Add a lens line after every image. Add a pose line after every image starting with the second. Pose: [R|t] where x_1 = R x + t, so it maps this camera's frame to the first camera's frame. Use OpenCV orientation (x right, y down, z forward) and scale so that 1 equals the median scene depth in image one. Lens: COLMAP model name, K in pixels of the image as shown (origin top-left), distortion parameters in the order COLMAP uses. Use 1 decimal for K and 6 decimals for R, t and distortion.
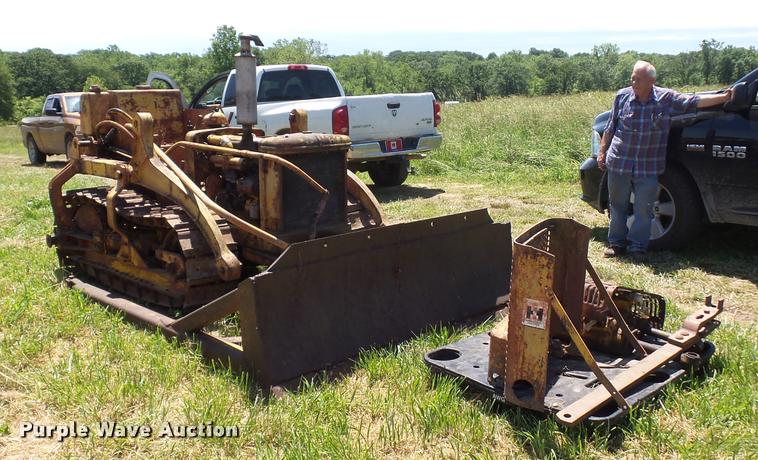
lens RADIAL K [[713.9, 0, 391.5], [0, 713.9, 224.6], [0, 0, 1]] dist [0.009154, 0.000000]
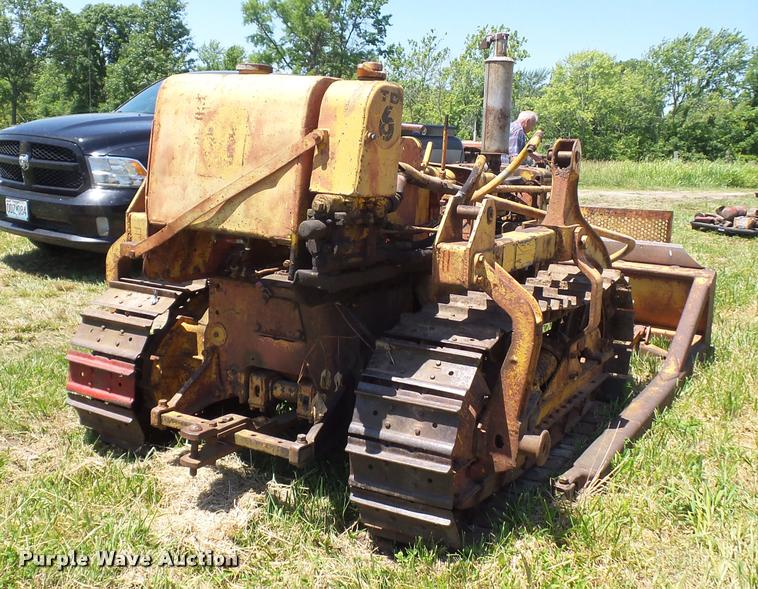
lens RADIAL K [[825.2, 0, 369.4], [0, 825.2, 294.2], [0, 0, 1]] dist [0.016549, 0.000000]
pose [[-0.249792, -0.179294, 0.951555, -0.997542], [0.143353, 0.965031, 0.219465, -0.204396], [-0.957629, 0.191229, -0.215355, 1.318002]]
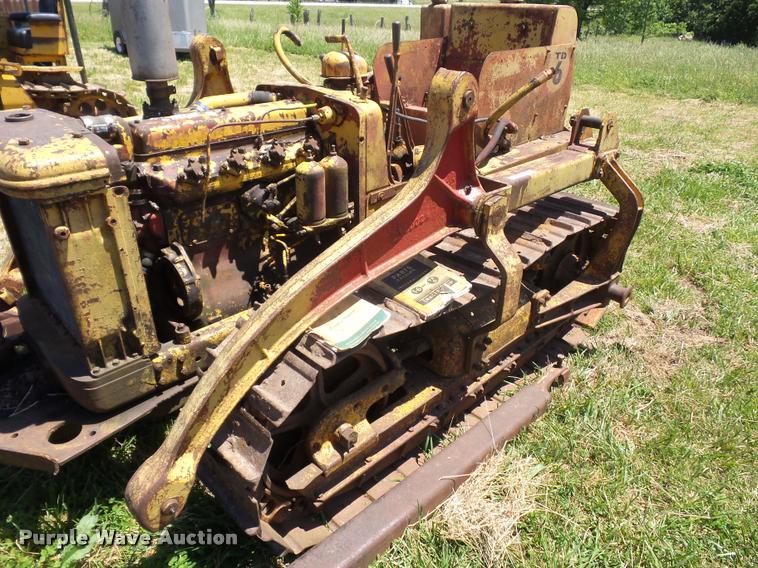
lens RADIAL K [[524.0, 0, 379.2], [0, 524.0, 287.8], [0, 0, 1]] dist [0.015646, -0.016672]
pose [[-0.010587, 0.493701, -0.869567, 0.165979], [-0.216728, 0.847812, 0.483988, -0.219950], [0.976175, 0.193584, 0.098023, 1.121749]]
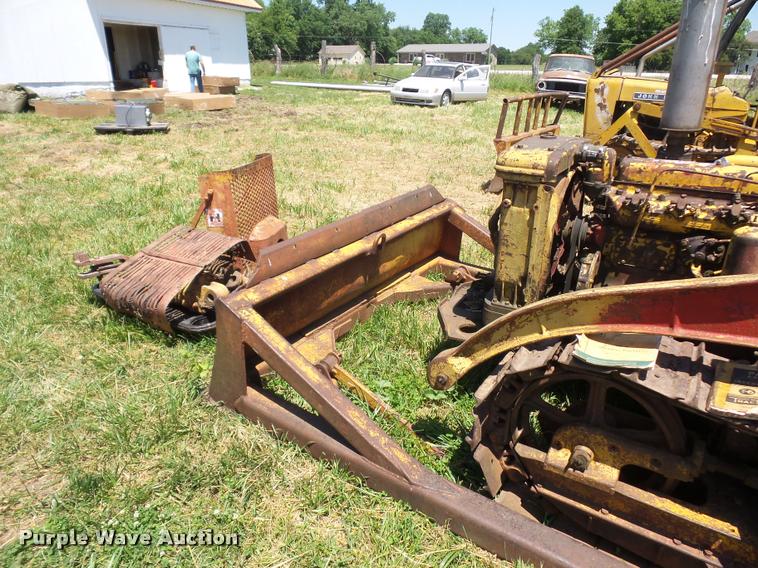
lens RADIAL K [[524.0, 0, 386.6], [0, 524.0, 290.0], [0, 0, 1]] dist [0.015646, -0.016672]
pose [[-0.973850, 0.089192, -0.208952, 0.113727], [-0.045852, 0.823631, 0.565269, -0.253510], [0.222517, 0.560068, -0.798004, 1.325986]]
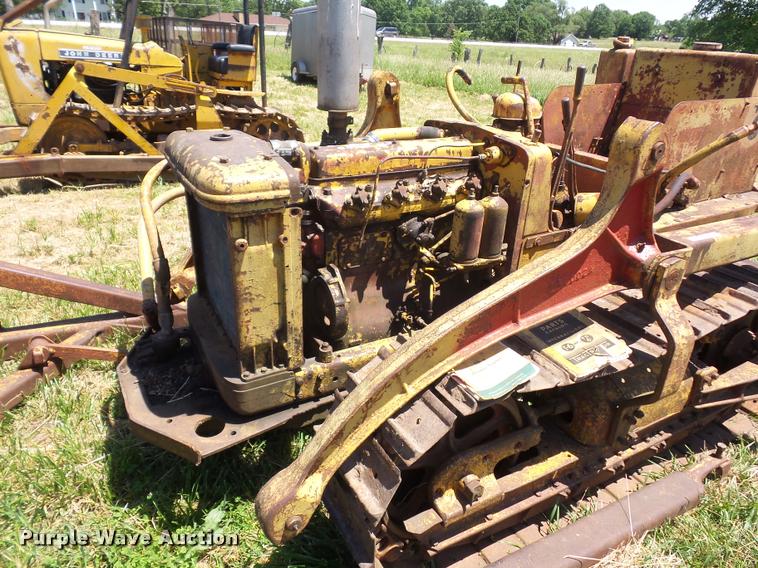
lens RADIAL K [[524.0, 0, 383.9], [0, 524.0, 288.9], [0, 0, 1]] dist [0.015646, -0.016672]
pose [[-0.272674, 0.423959, -0.863660, 0.160292], [-0.229899, 0.842959, 0.486381, -0.217594], [0.934235, 0.331178, -0.132385, 1.106121]]
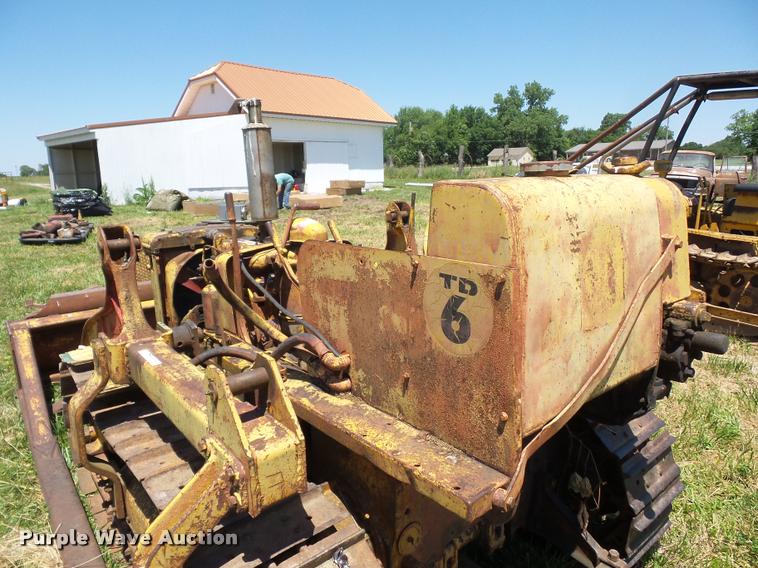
lens RADIAL K [[524.0, 0, 380.5], [0, 524.0, 289.9], [0, 0, 1]] dist [0.015646, -0.016672]
pose [[-0.994447, 0.003659, 0.105178, -0.376960], [0.047106, 0.909173, 0.413745, -0.293592], [-0.094111, 0.416402, -0.904297, 1.503463]]
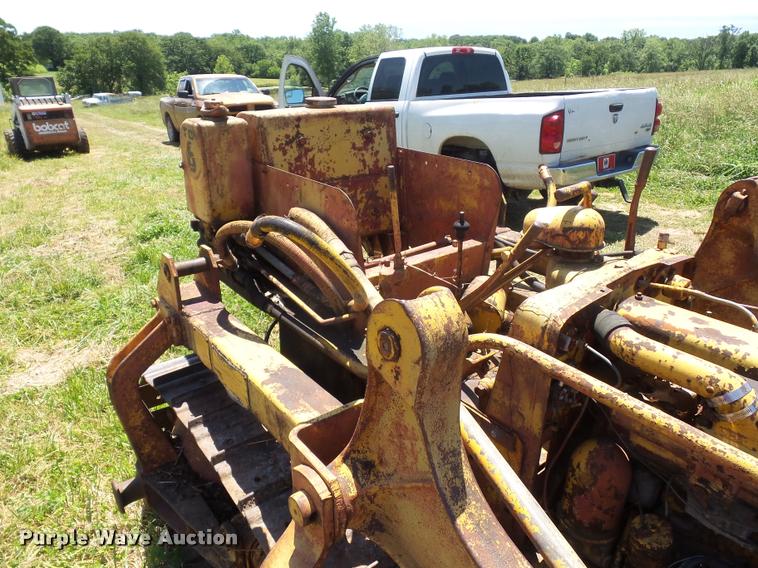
lens RADIAL K [[524.0, 0, 380.8], [0, 524.0, 285.6], [0, 0, 1]] dist [0.015646, -0.016672]
pose [[0.992910, 0.053782, -0.106007, -0.335449], [-0.030913, 0.977936, 0.206606, -0.185515], [0.114780, -0.201865, 0.972665, 0.829480]]
